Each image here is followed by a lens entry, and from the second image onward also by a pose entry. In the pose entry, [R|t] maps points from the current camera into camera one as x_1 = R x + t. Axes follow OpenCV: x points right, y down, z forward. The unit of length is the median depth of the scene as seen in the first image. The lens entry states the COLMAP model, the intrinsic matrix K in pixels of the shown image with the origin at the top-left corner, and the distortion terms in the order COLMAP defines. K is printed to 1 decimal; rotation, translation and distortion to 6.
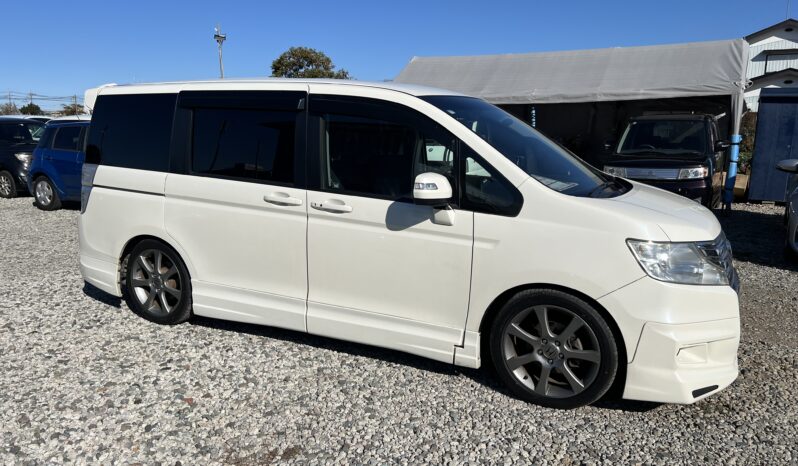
lens RADIAL K [[592.2, 0, 395.2], [0, 592.2, 234.8], [0, 0, 1]] dist [0.038886, -0.043235]
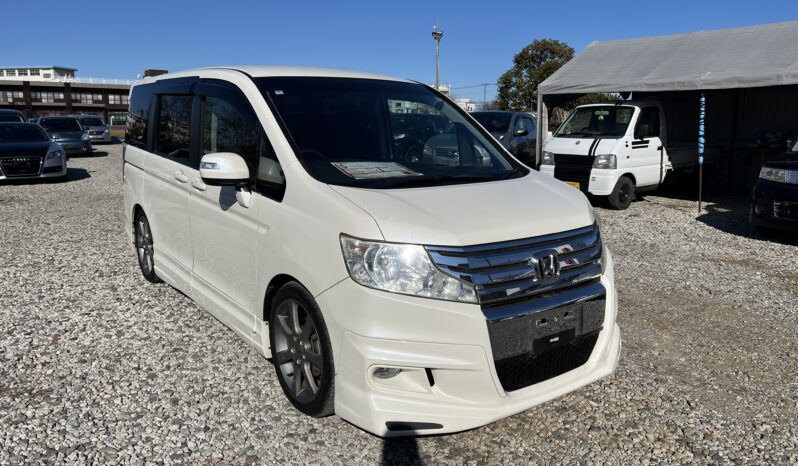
lens RADIAL K [[592.2, 0, 400.3], [0, 592.2, 230.6], [0, 0, 1]] dist [0.038886, -0.043235]
pose [[0.895769, 0.083782, -0.436553, 0.246425], [-0.083675, 0.996302, 0.019515, -0.006035], [0.436573, 0.019048, 0.899467, 0.075104]]
